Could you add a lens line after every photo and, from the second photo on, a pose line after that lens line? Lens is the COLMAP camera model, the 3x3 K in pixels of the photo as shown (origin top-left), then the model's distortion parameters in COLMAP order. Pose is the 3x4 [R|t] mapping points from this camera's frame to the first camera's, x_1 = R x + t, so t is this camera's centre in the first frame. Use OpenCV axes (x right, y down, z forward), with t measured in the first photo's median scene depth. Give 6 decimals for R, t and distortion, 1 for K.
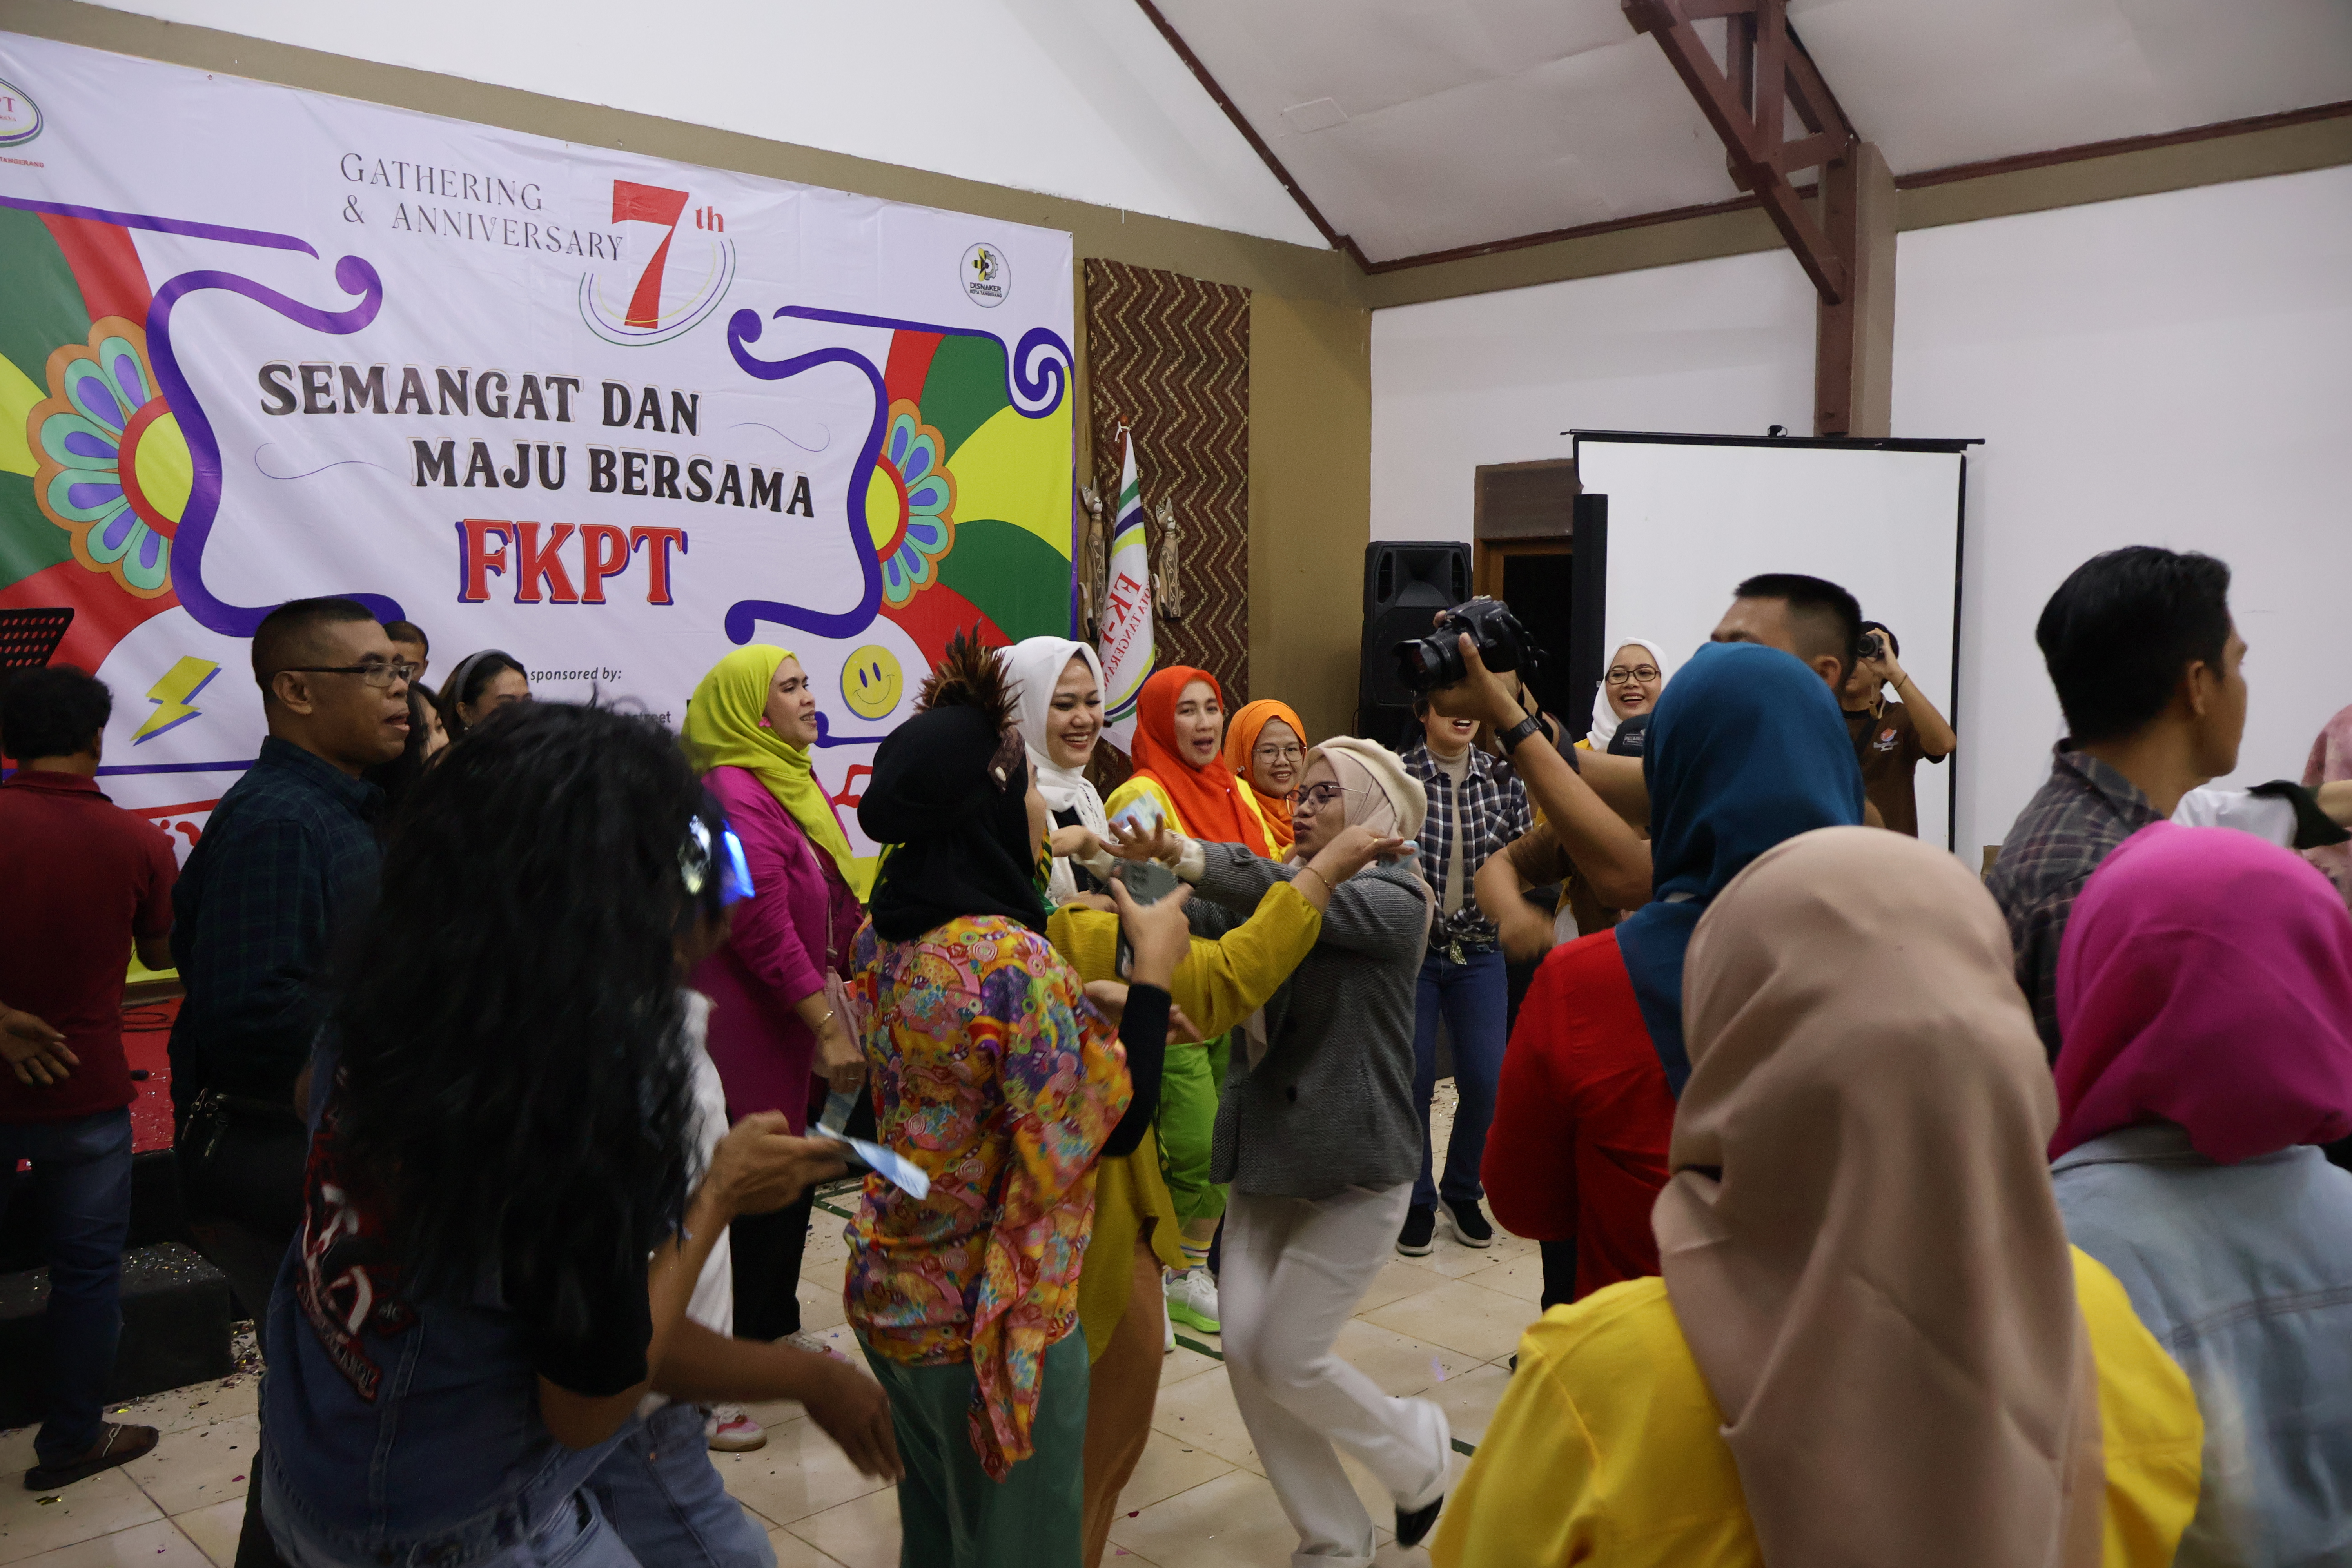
lens RADIAL K [[1944.9, 0, 1165.2], [0, 1944.9, 787.9], [0, 0, 1]] dist [-0.001640, -0.000507]
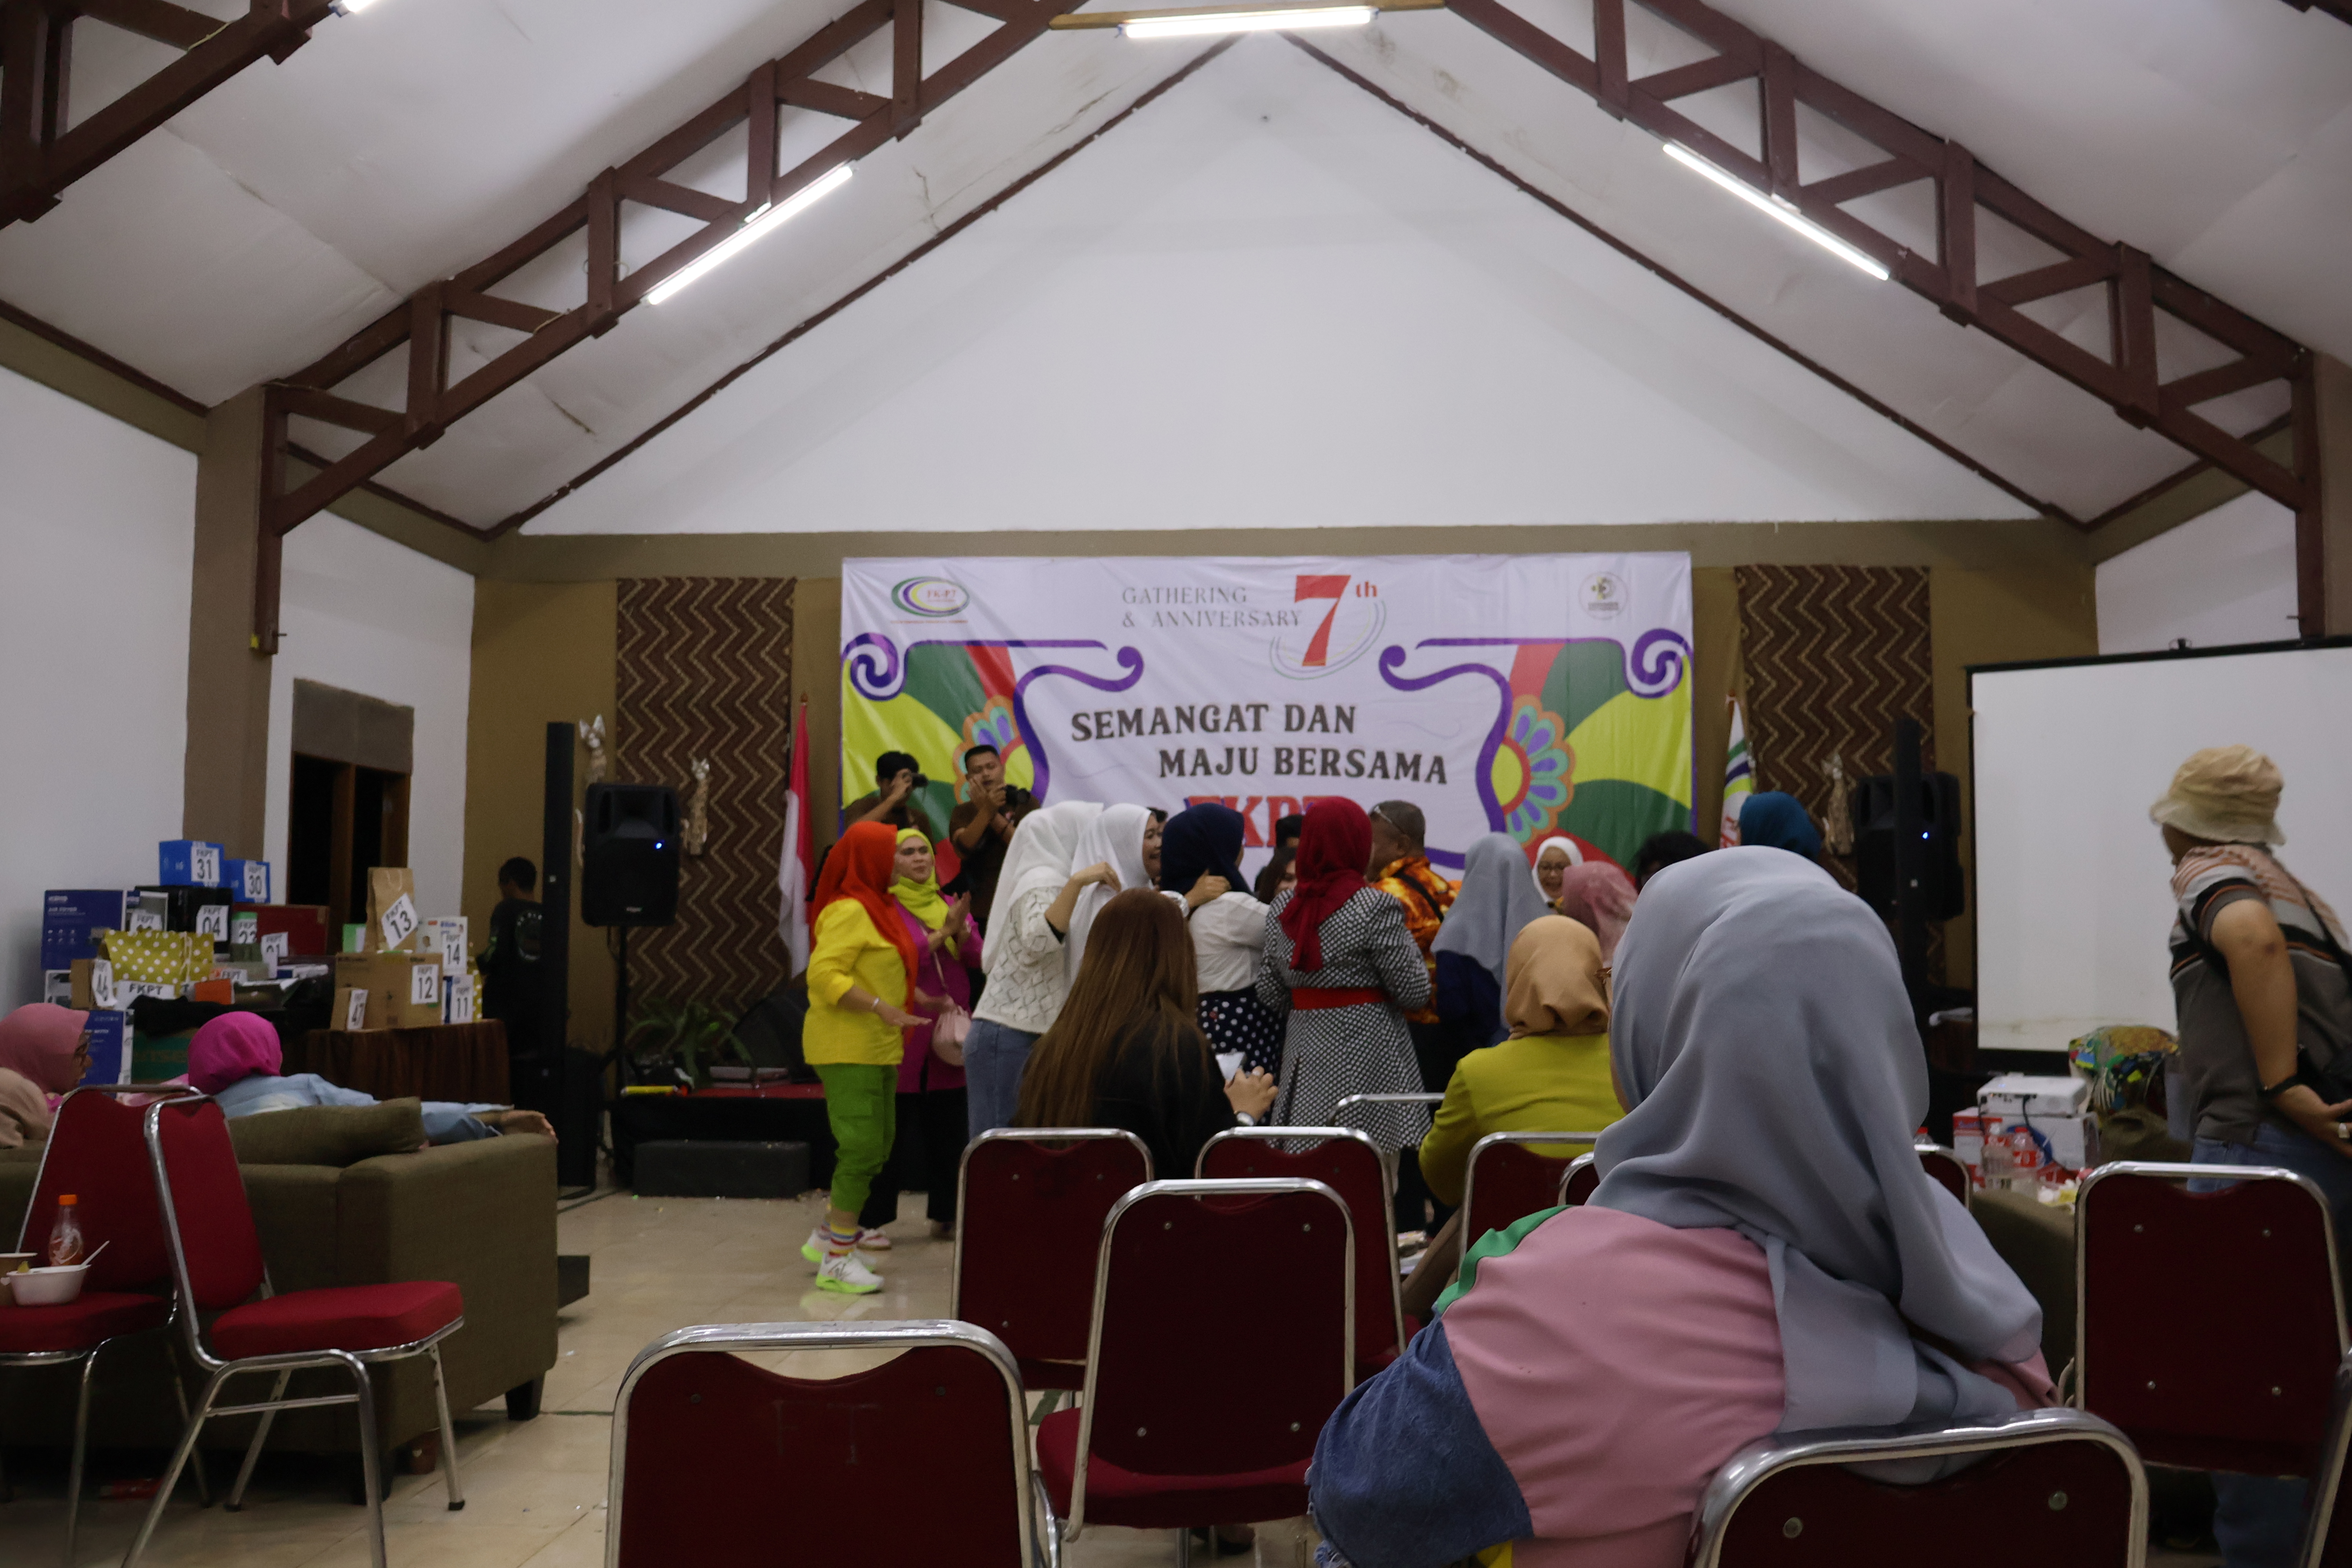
lens RADIAL K [[1956.8, 0, 1181.4], [0, 1956.8, 784.2], [0, 0, 1]] dist [0.001192, -0.004355]
pose [[0.682954, -0.063037, -0.727736, 0.752954], [-0.060885, 0.987890, -0.142711, 0.077582], [0.727920, 0.141773, 0.670845, -0.088012]]
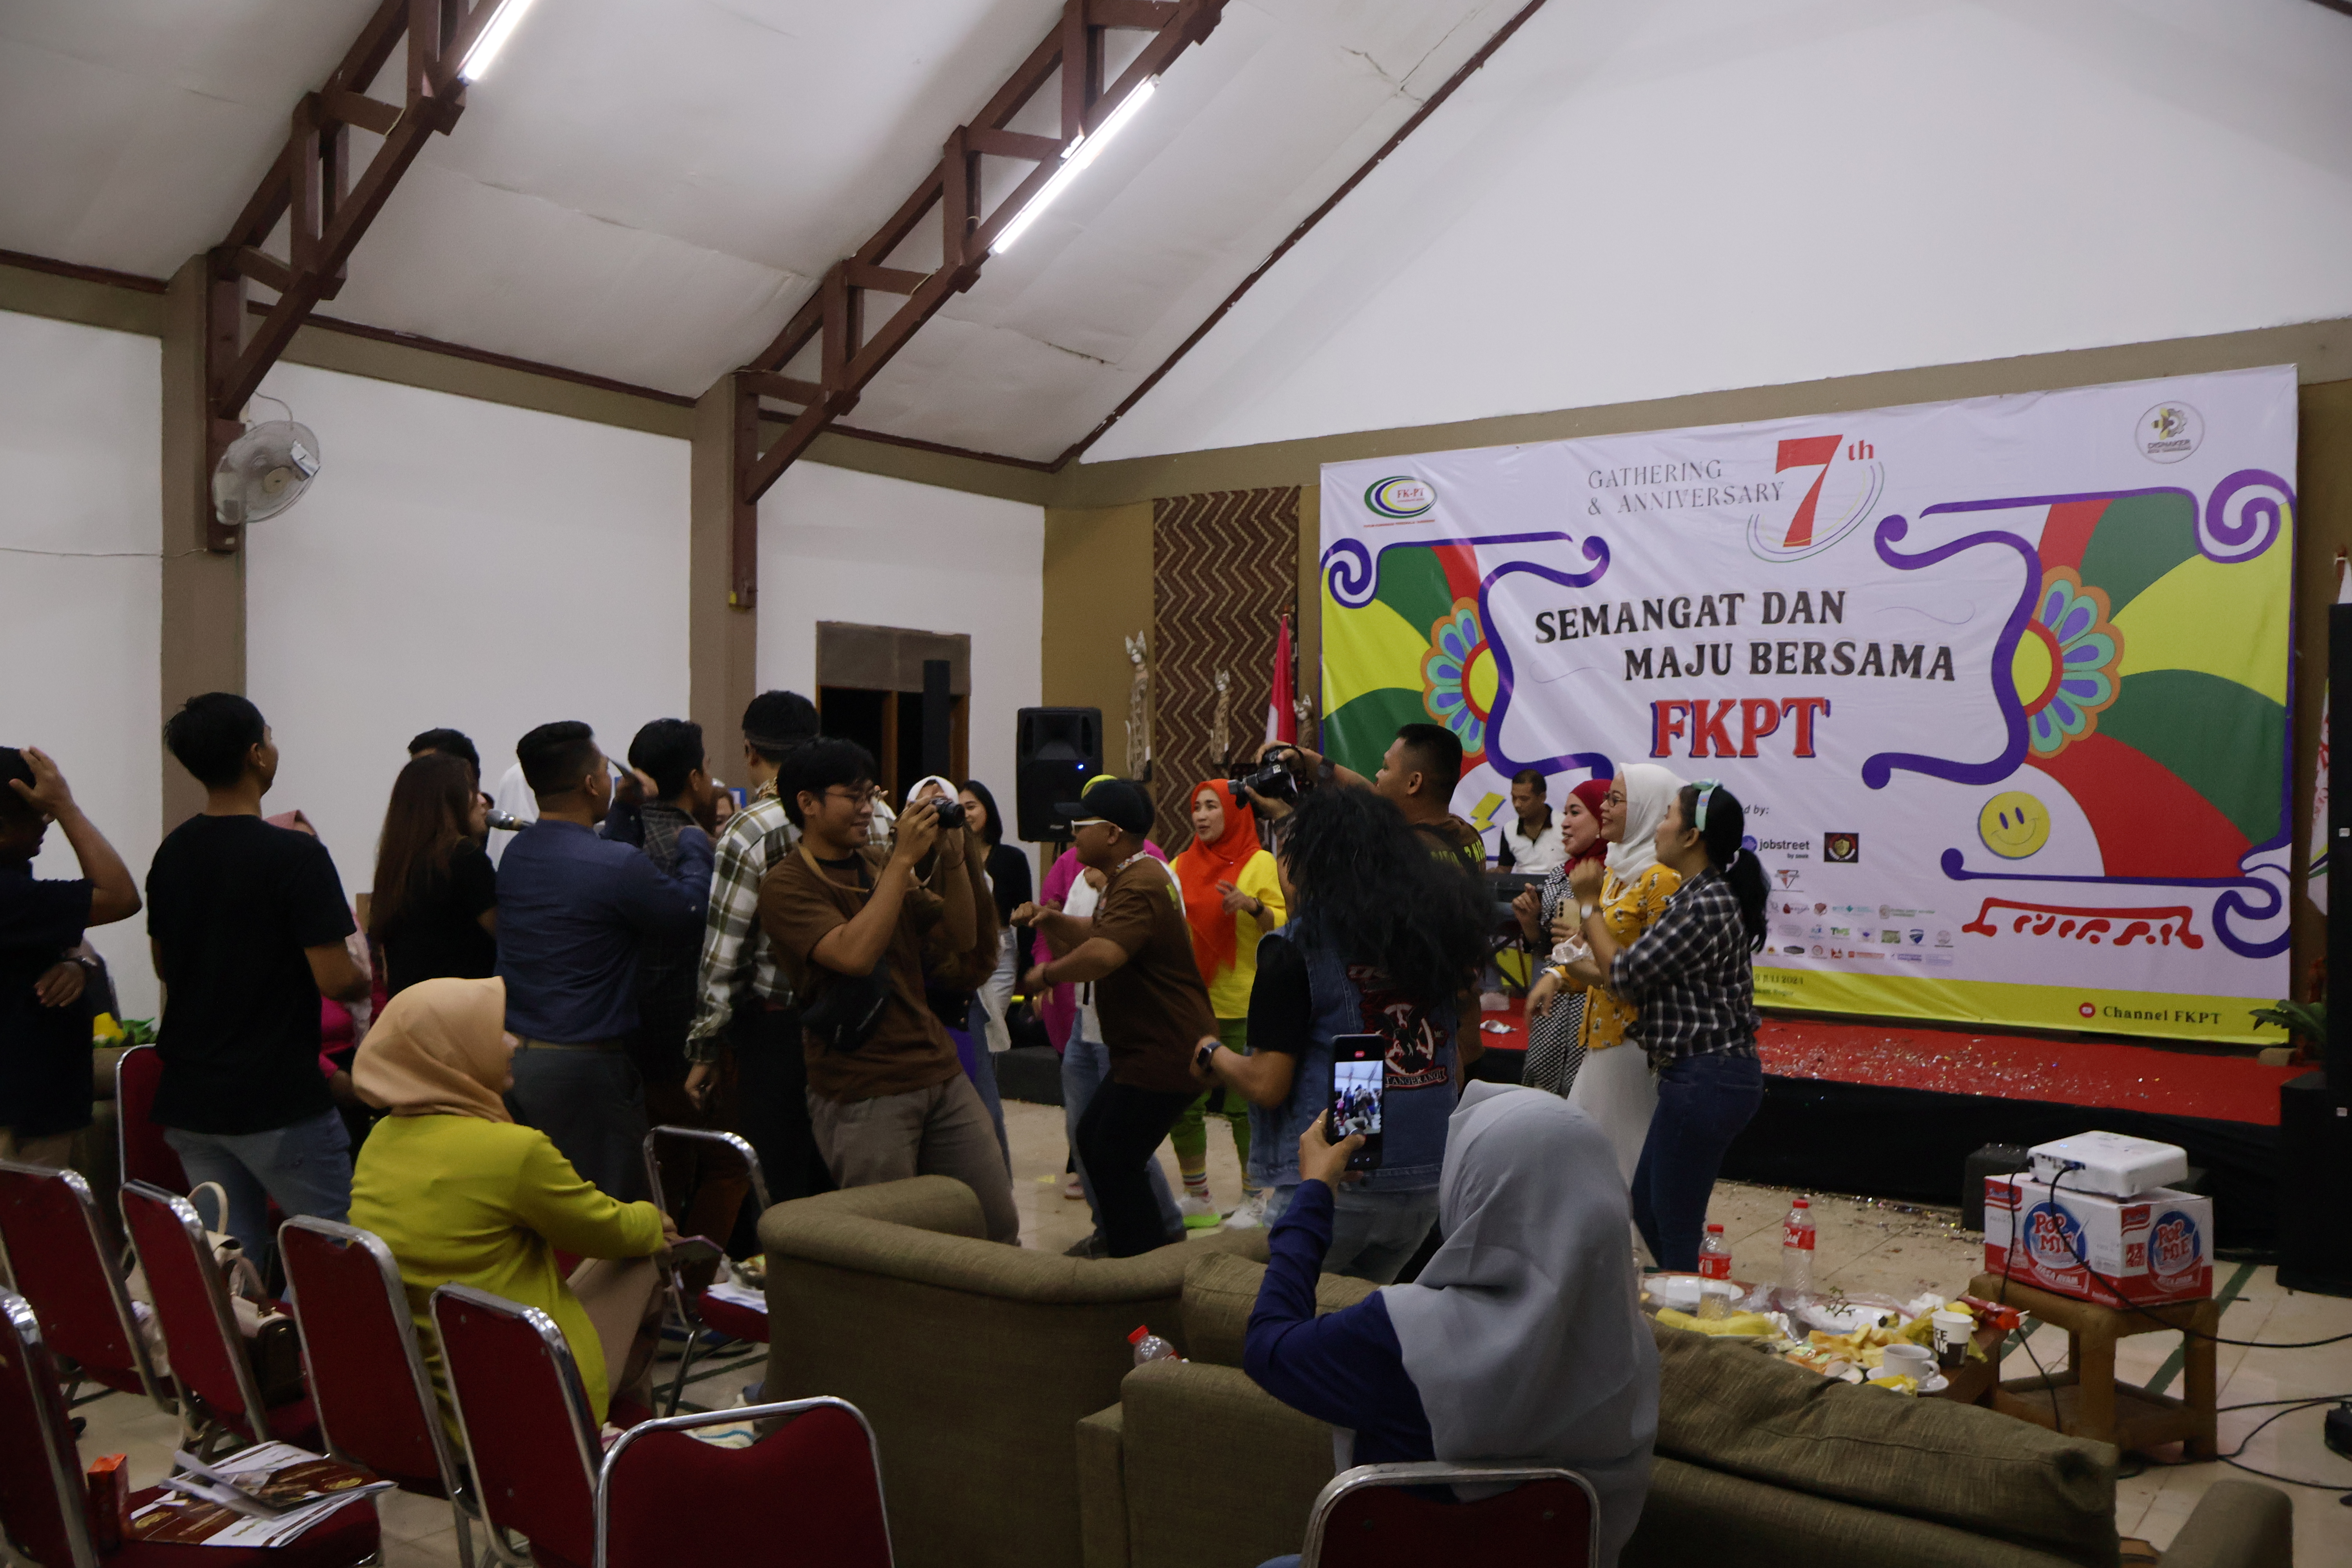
lens RADIAL K [[1961.5, 0, 1170.3], [0, 1961.5, 794.1], [0, 0, 1]] dist [-0.005311, 0.013002]
pose [[0.181963, 0.000202, -0.983305, 0.930375], [-0.089953, 0.995810, -0.016442, -0.011197], [0.979182, 0.091443, 0.181219, 0.356476]]
